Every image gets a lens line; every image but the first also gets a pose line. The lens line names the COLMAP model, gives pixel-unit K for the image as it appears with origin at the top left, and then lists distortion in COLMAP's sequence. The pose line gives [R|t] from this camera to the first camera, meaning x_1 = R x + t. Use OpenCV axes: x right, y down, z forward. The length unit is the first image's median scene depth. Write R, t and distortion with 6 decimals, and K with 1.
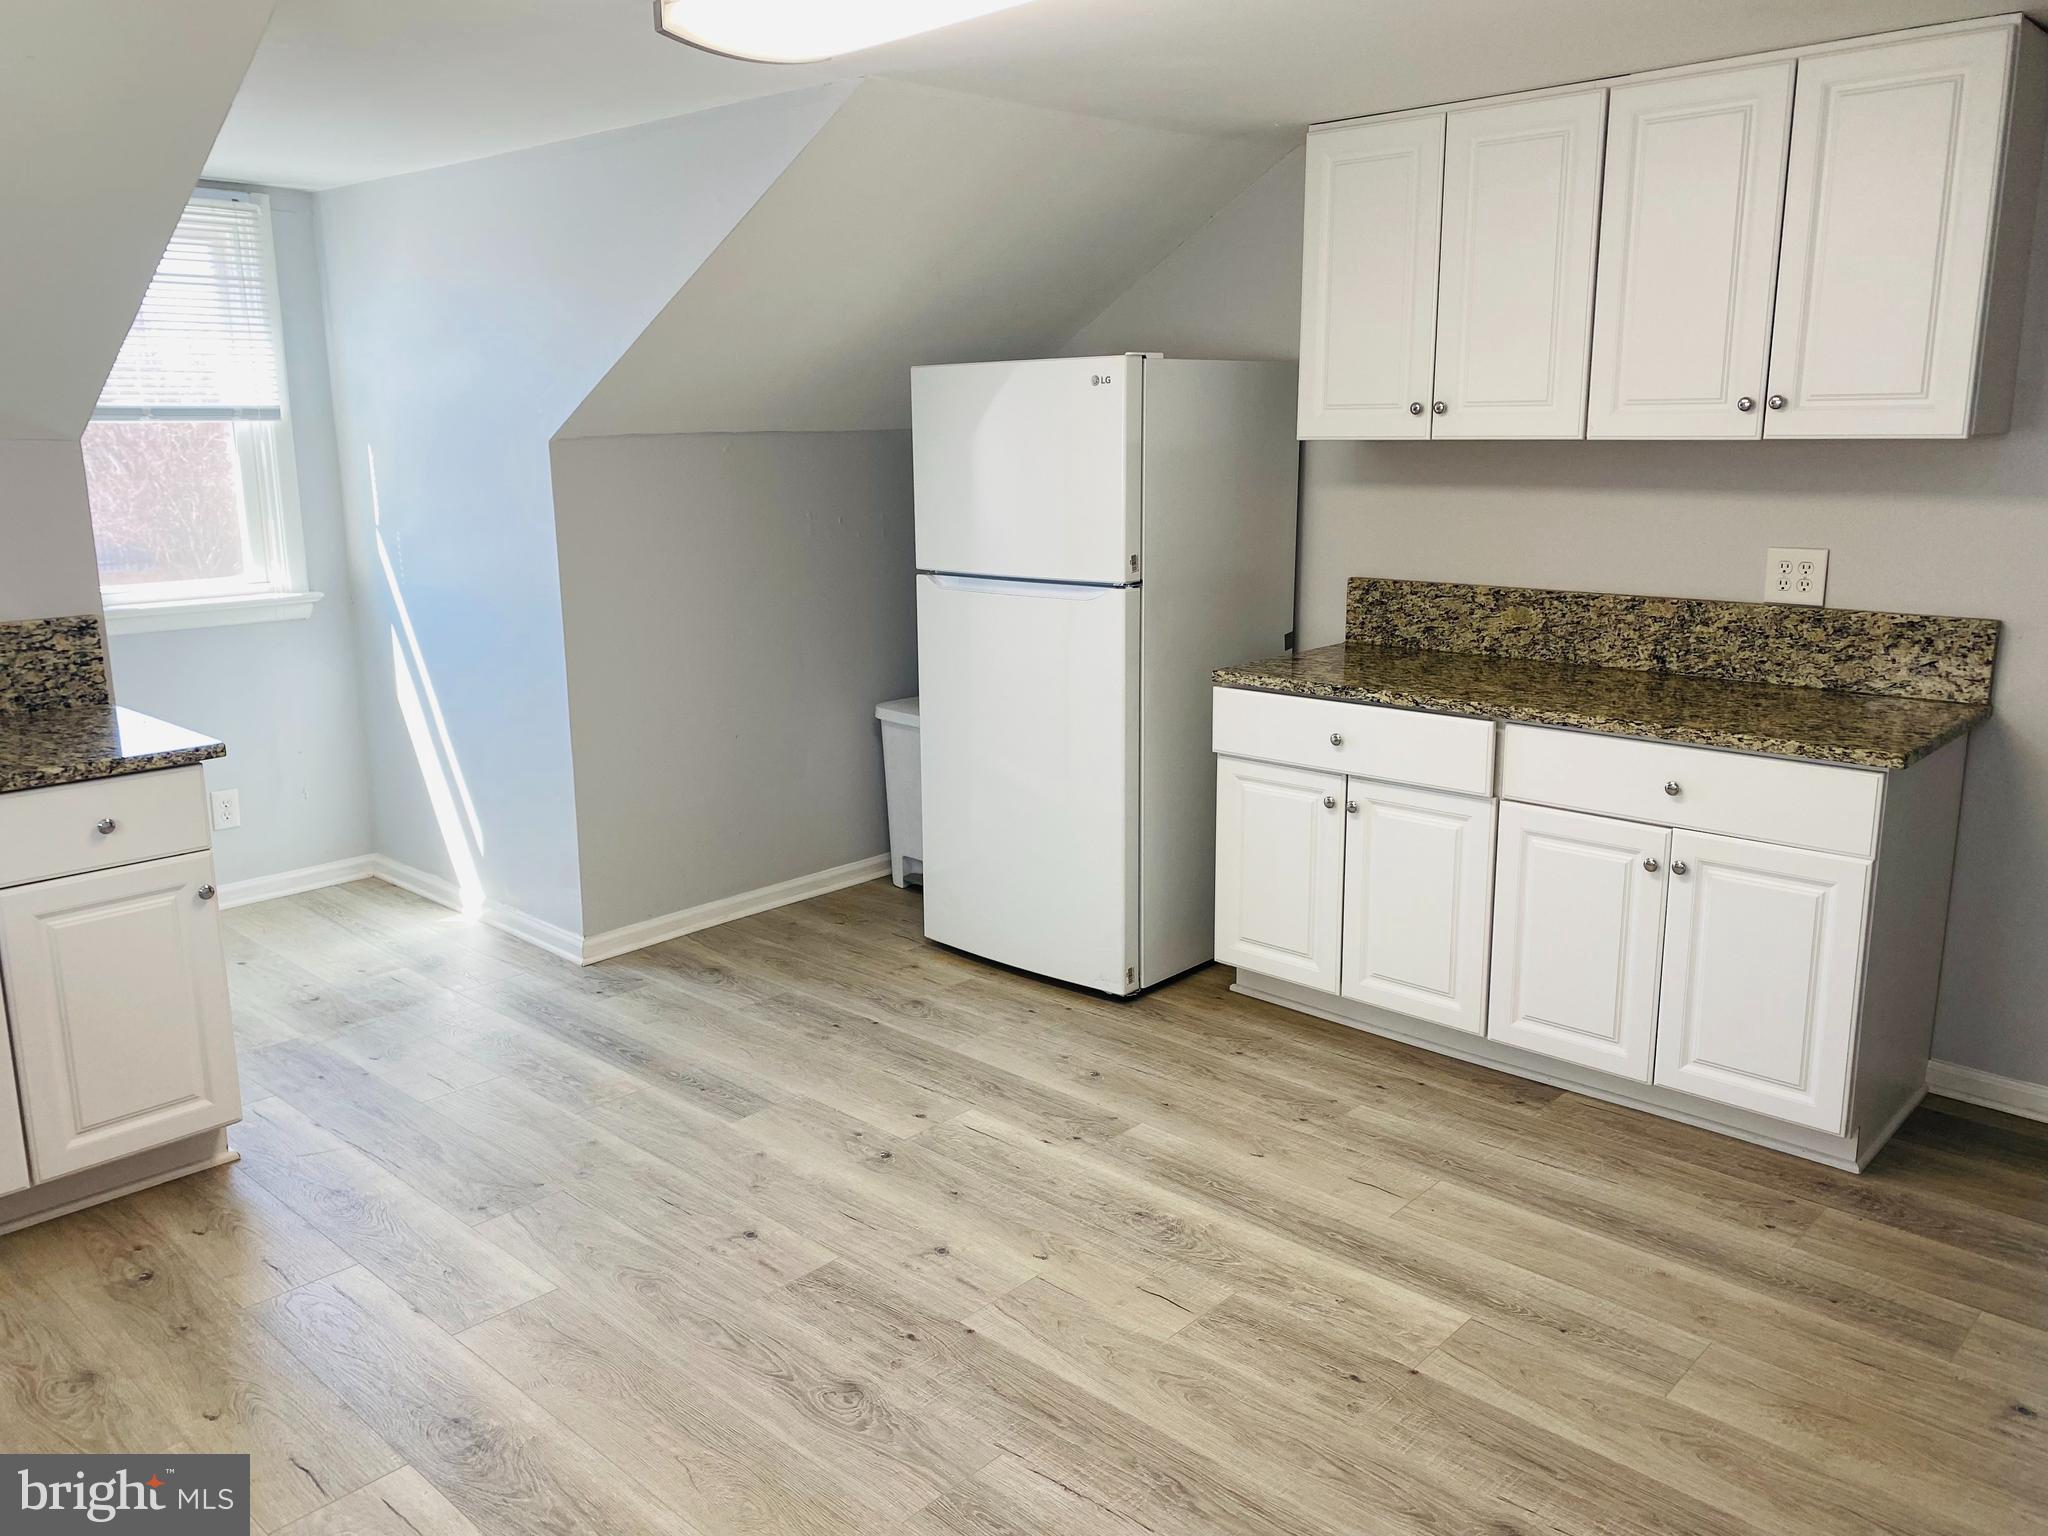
lens RADIAL K [[1576.8, 0, 1013.3], [0, 1576.8, 757.0], [0, 0, 1]] dist [0.047936, -0.066941]
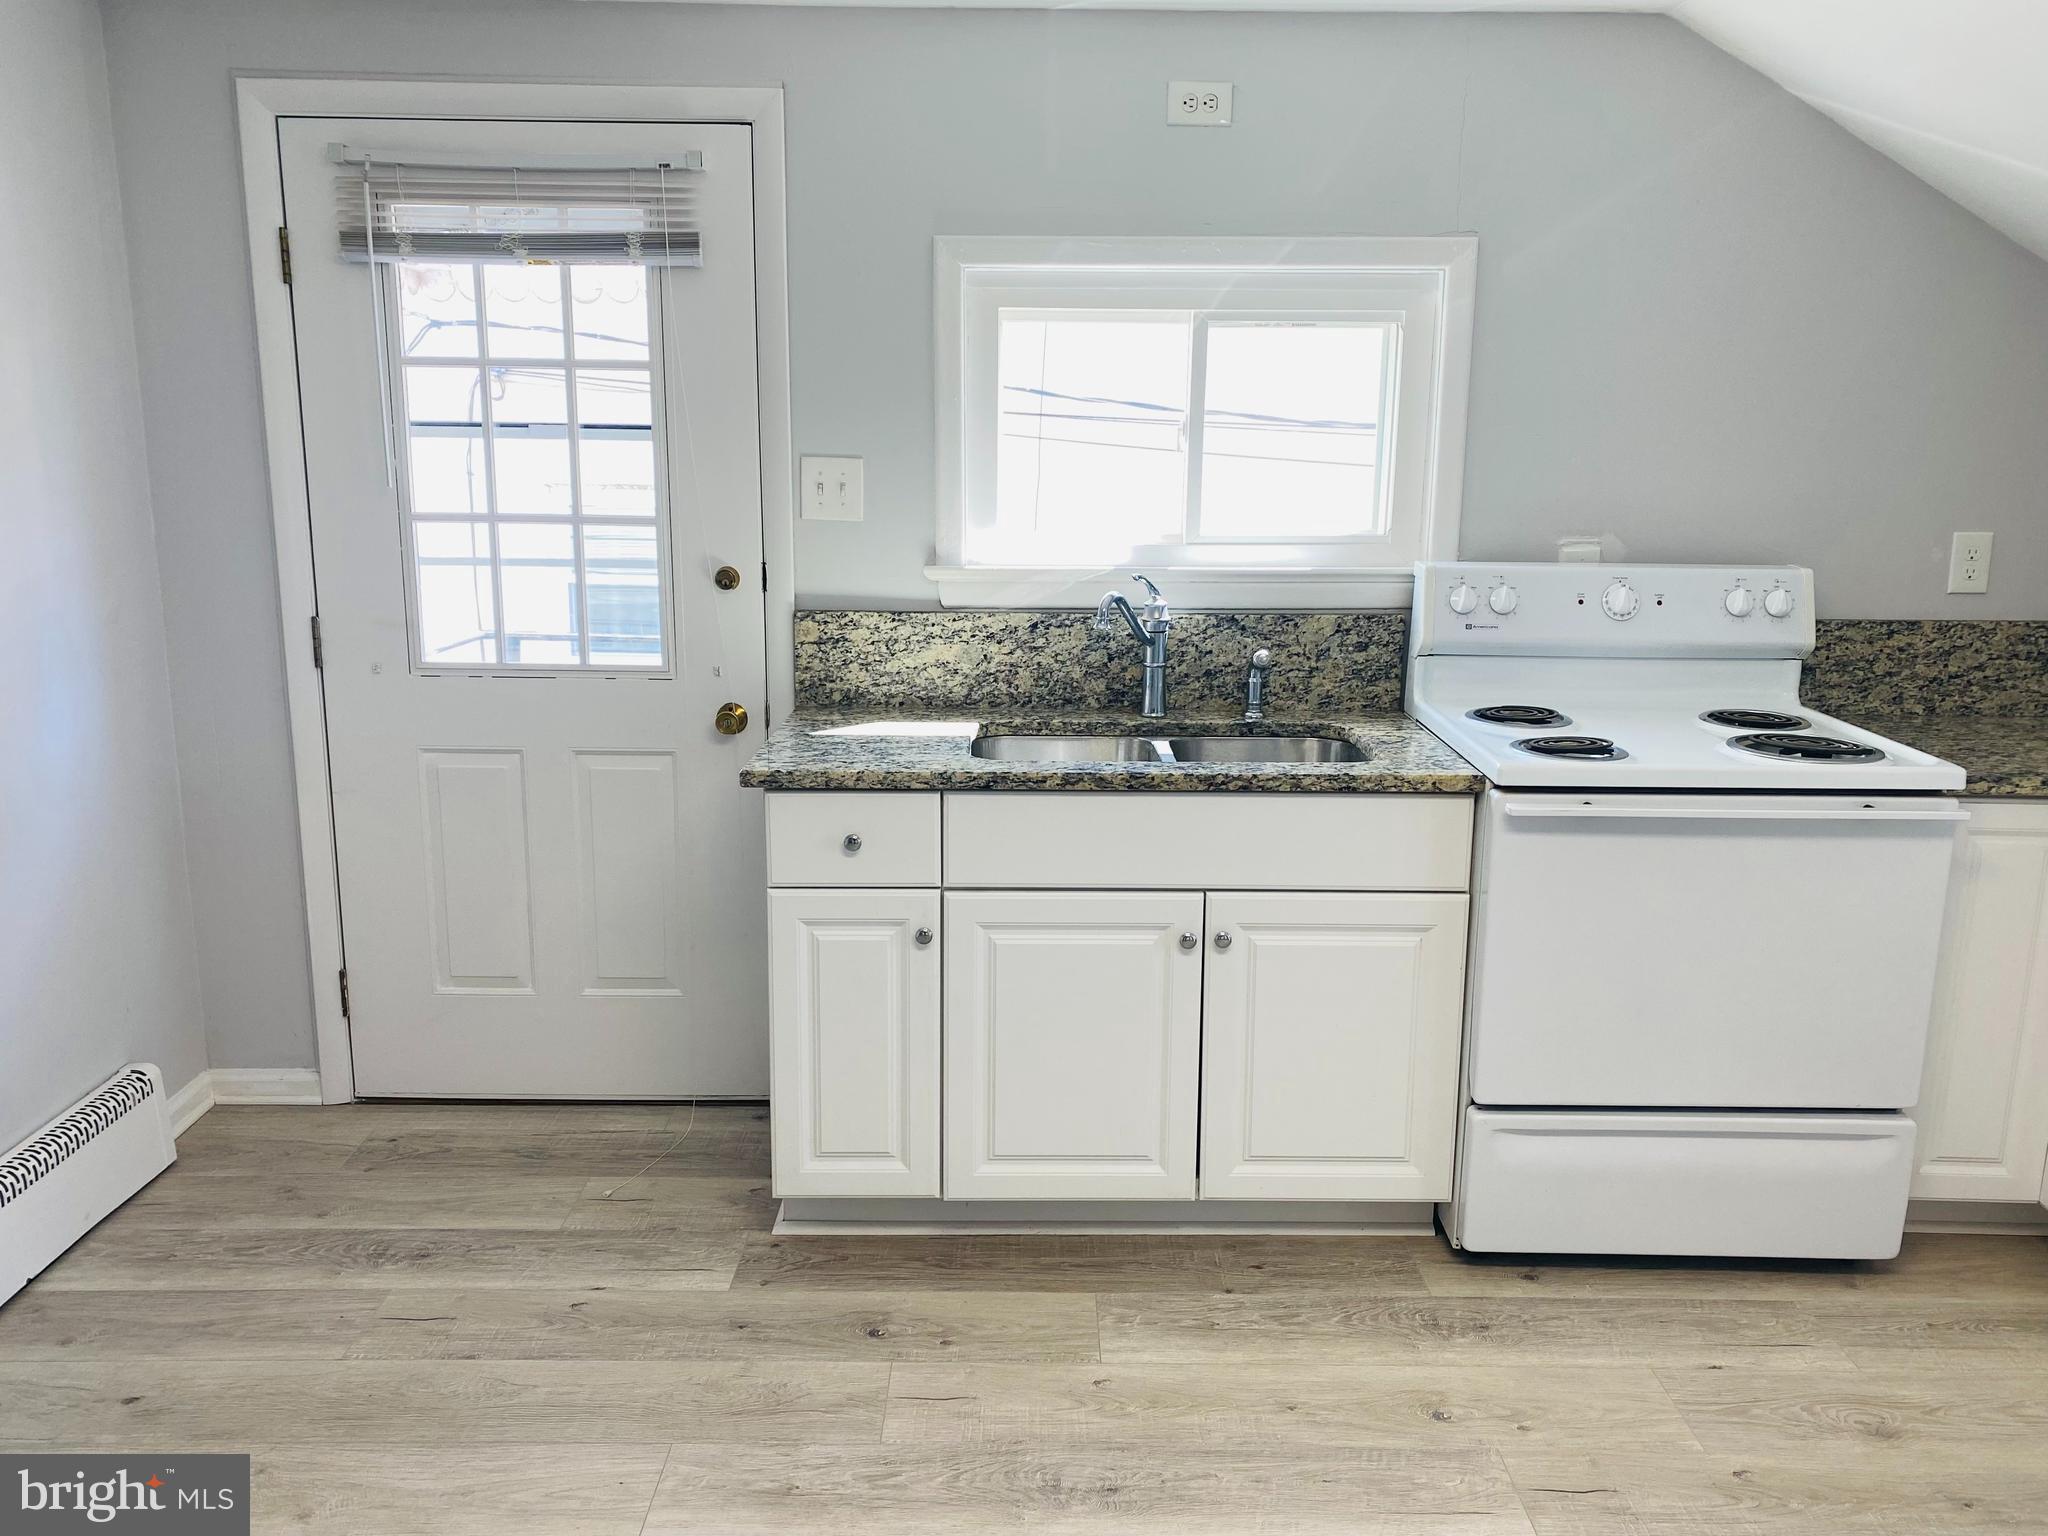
lens RADIAL K [[1576.8, 0, 1024.8], [0, 1576.8, 765.1], [0, 0, 1]] dist [0.047936, -0.066941]
pose [[-0.739897, 0.138192, -0.658373, 0.292709], [-0.148632, 0.920906, 0.360334, -0.194498], [0.656095, 0.364465, -0.660836, 1.000355]]
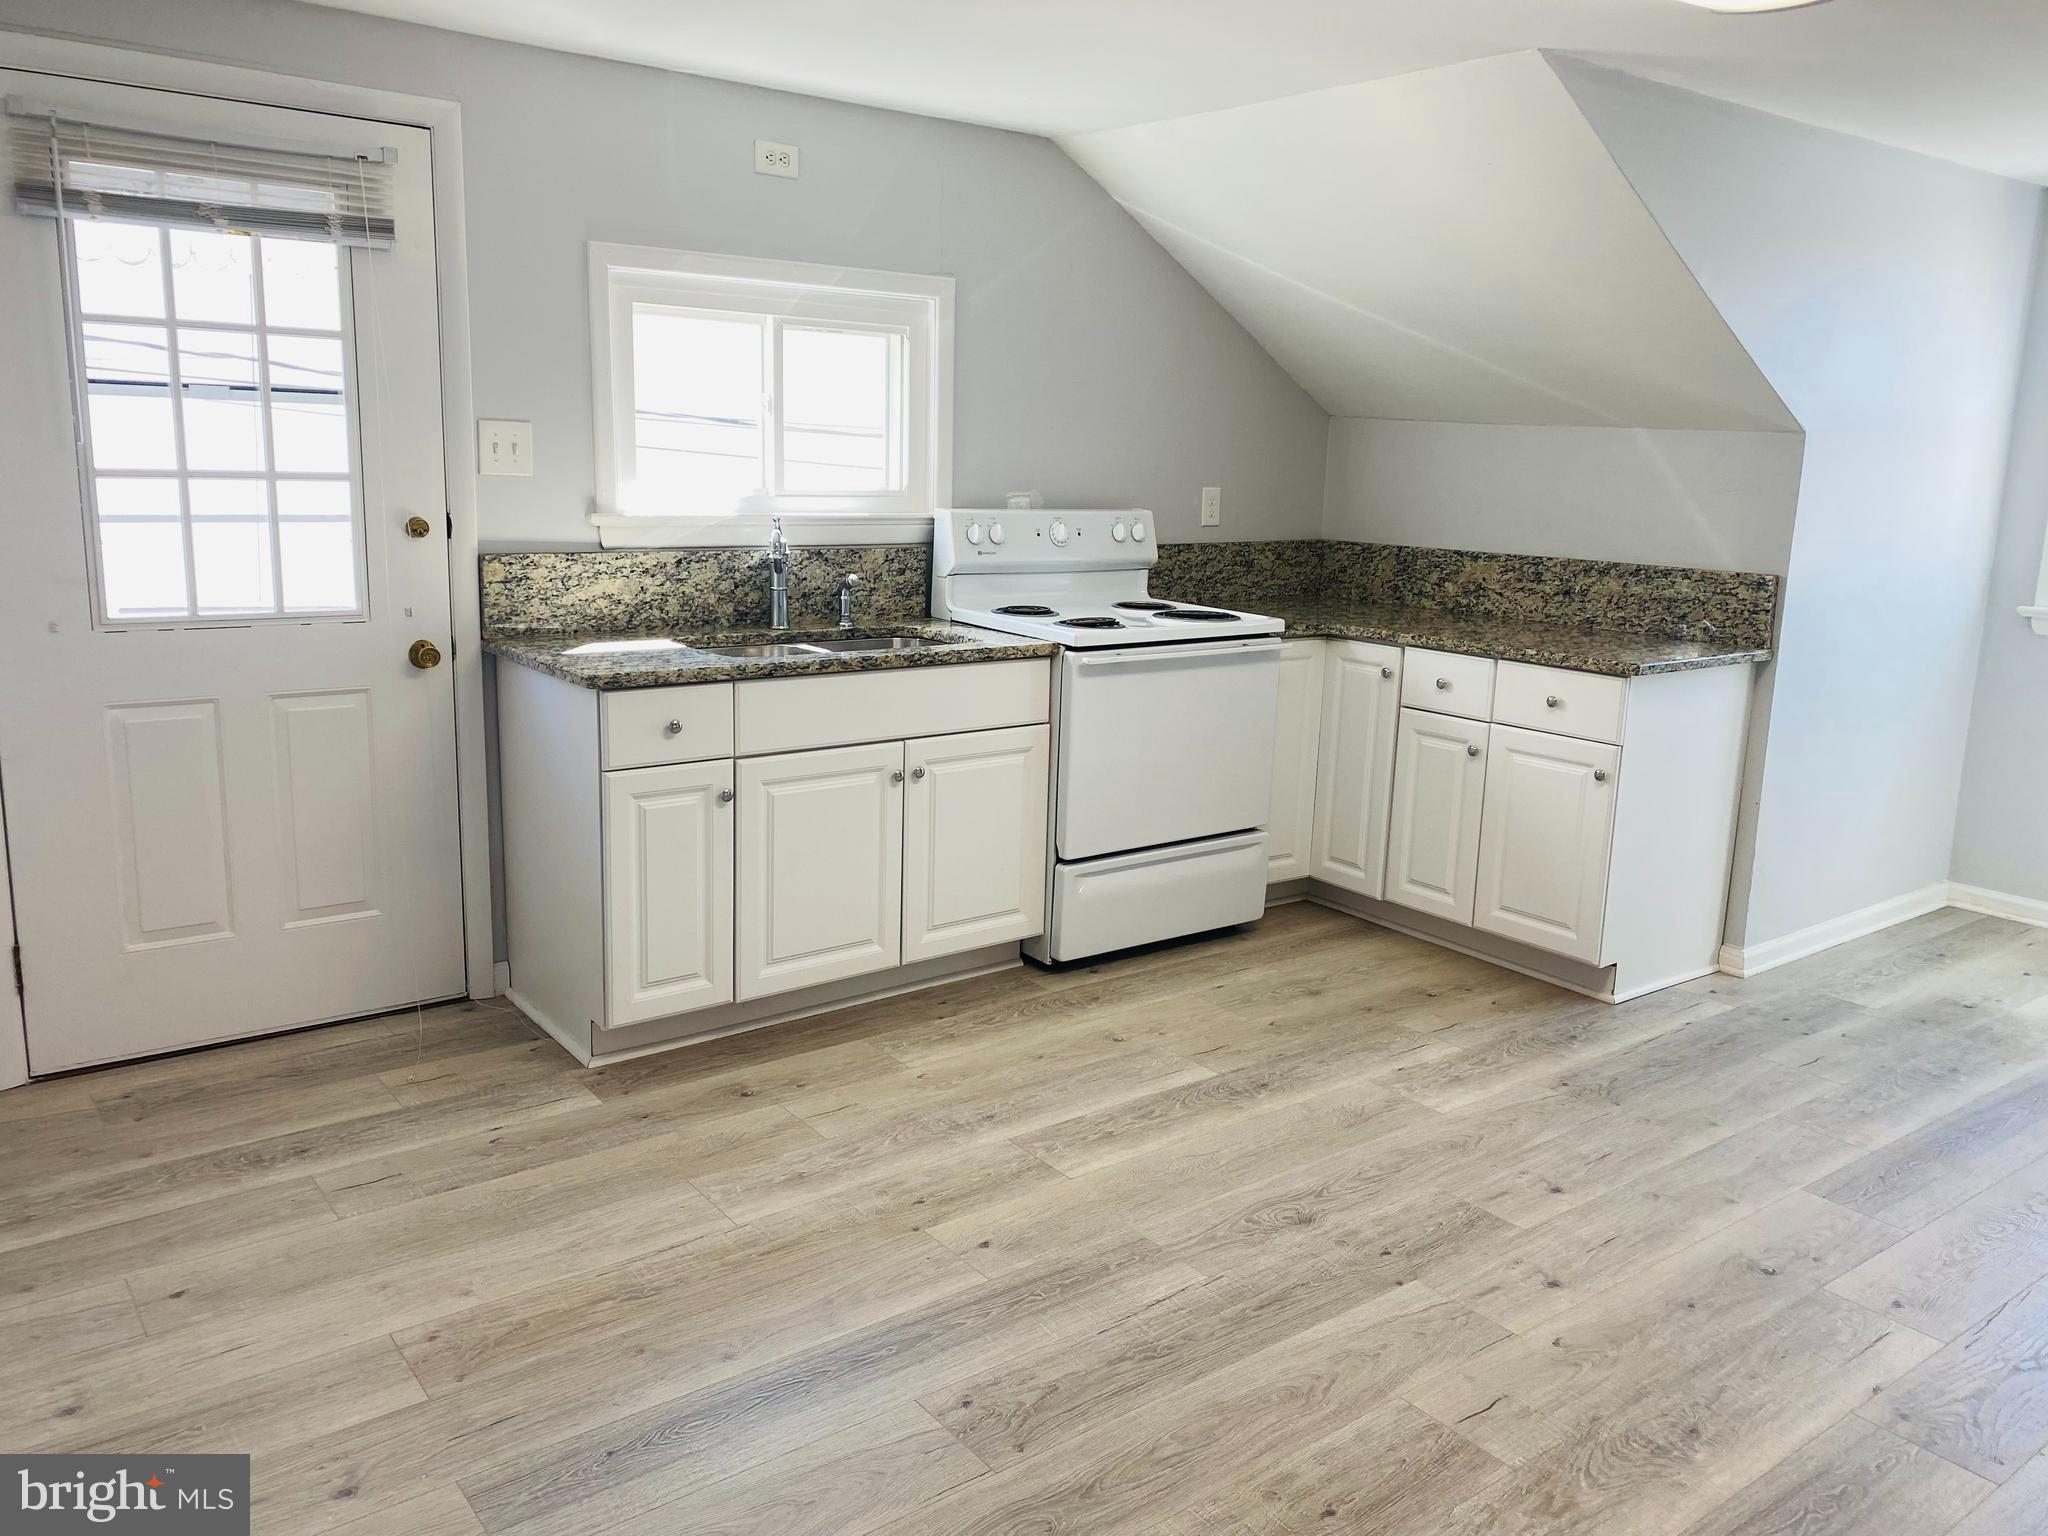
lens RADIAL K [[1576.8, 0, 1022.4], [0, 1576.8, 778.1], [0, 0, 1]] dist [0.047936, -0.066941]
pose [[-0.171977, 0.206262, -0.963265, 0.851840], [-0.239852, 0.939640, 0.244025, -0.119684], [0.955455, 0.273008, -0.112124, 0.734778]]
